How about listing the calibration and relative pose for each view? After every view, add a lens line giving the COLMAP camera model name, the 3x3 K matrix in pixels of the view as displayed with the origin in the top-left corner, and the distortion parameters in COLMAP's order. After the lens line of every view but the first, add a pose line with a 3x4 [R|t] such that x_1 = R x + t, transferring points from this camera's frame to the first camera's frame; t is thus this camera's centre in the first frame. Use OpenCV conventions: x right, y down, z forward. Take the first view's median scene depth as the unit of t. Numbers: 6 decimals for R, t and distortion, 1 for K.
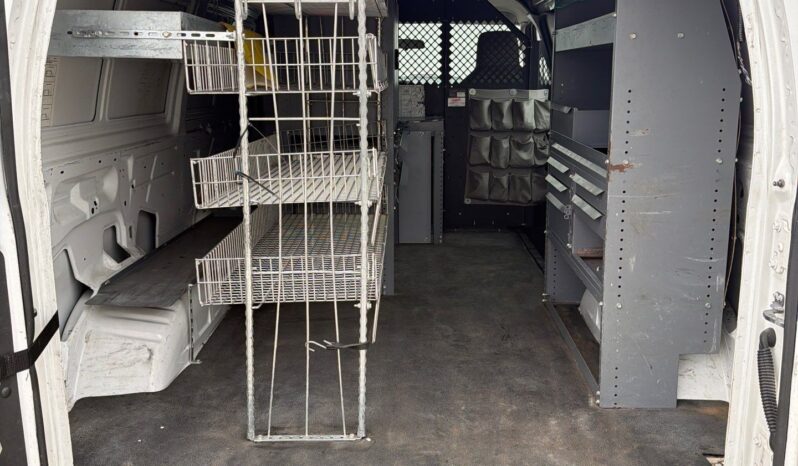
lens RADIAL K [[783.9, 0, 432.1], [0, 783.9, 231.8], [0, 0, 1]] dist [0.010288, -0.004436]
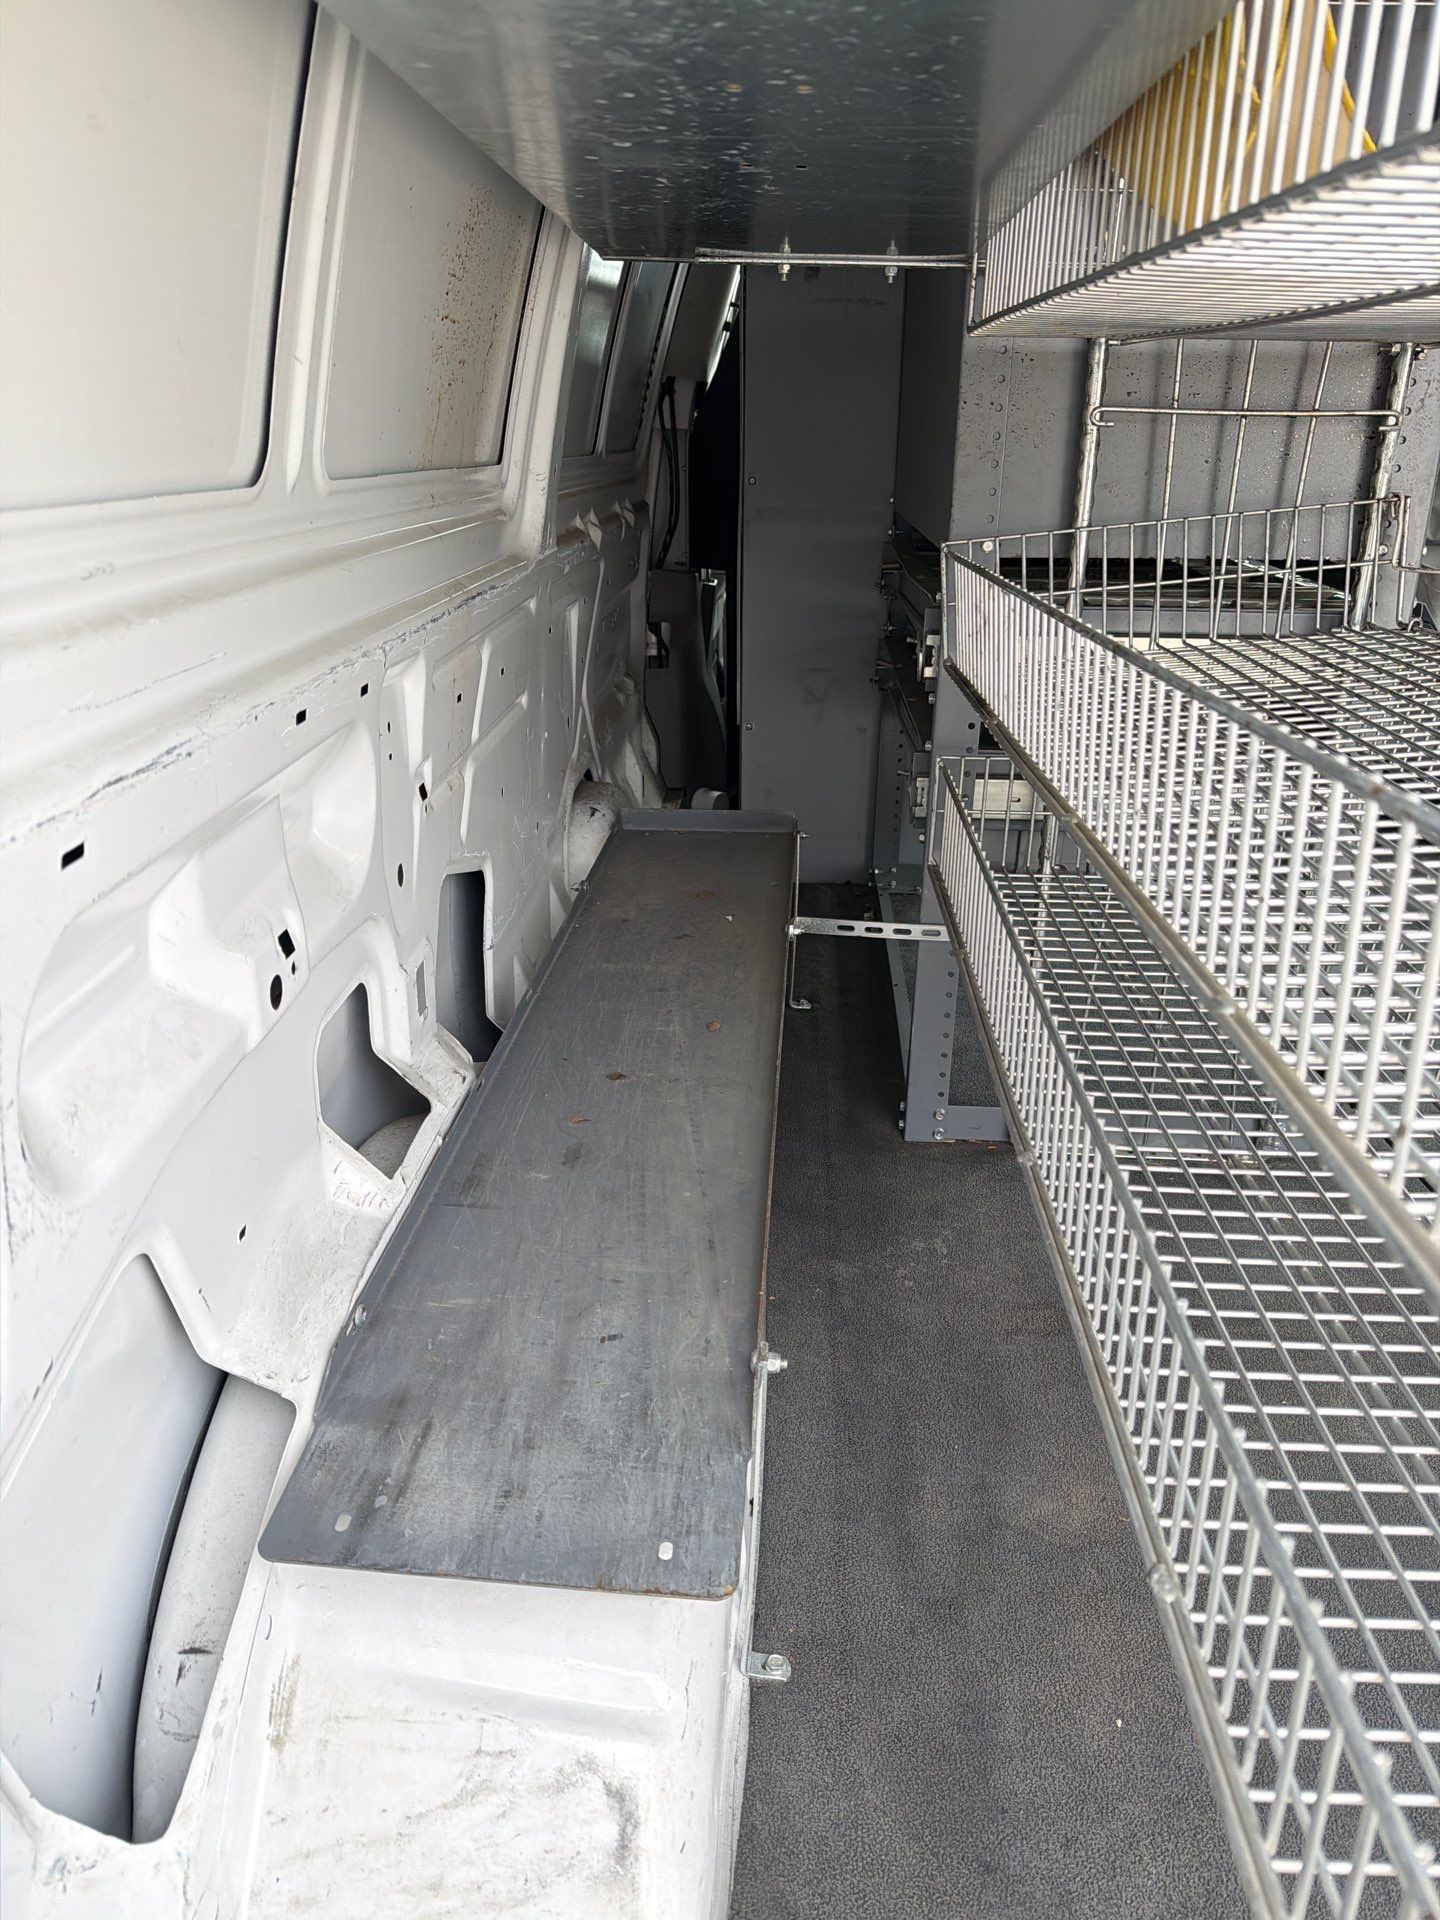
lens RADIAL K [[1347.4, 0, 720.0], [0, 1347.4, 960.0], [0, 0, 1]] dist [0.022788, -0.033649]
pose [[0.998136, 0.030732, -0.052721, -0.308262], [-0.020848, 0.983681, 0.178710, -0.092226], [0.057352, -0.177278, 0.982488, 0.688626]]
